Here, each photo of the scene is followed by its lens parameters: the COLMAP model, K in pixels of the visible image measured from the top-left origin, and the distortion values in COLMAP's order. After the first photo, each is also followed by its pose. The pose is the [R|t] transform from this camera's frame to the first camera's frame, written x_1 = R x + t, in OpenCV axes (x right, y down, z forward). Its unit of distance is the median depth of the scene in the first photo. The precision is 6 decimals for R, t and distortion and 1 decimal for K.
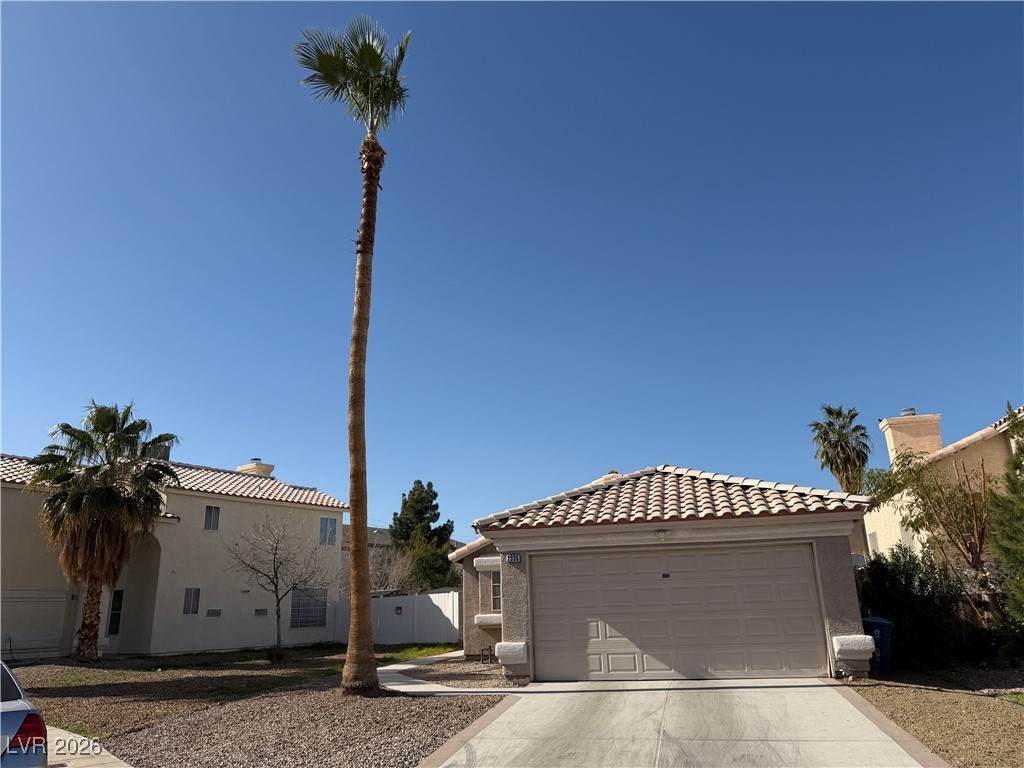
lens RADIAL K [[711.2, 0, 510.6], [0, 711.2, 391.0], [0, 0, 1]] dist [0.103757, -0.168263]
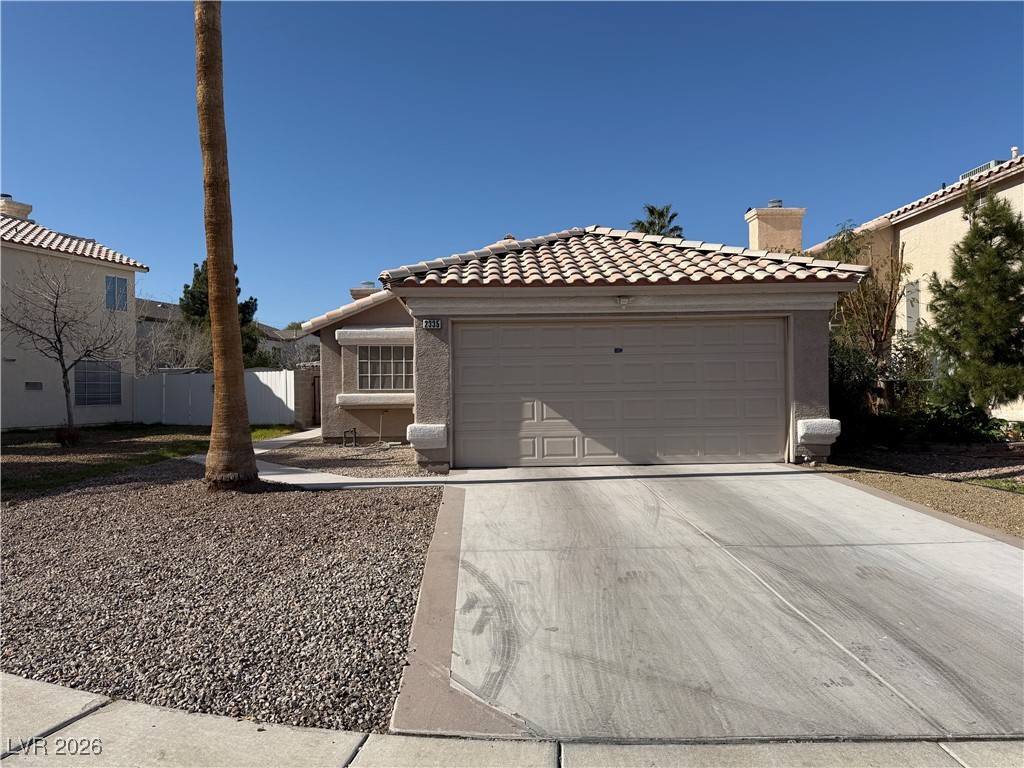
lens RADIAL K [[716.0, 0, 512.0], [0, 716.0, 384.0], [0, 0, 1]] dist [0.142770, -0.172814]
pose [[0.962224, 0.021605, 0.271401, -0.124051], [-0.095953, 0.959797, 0.263787, 0.082429], [-0.254790, -0.279863, 0.925612, 0.235916]]
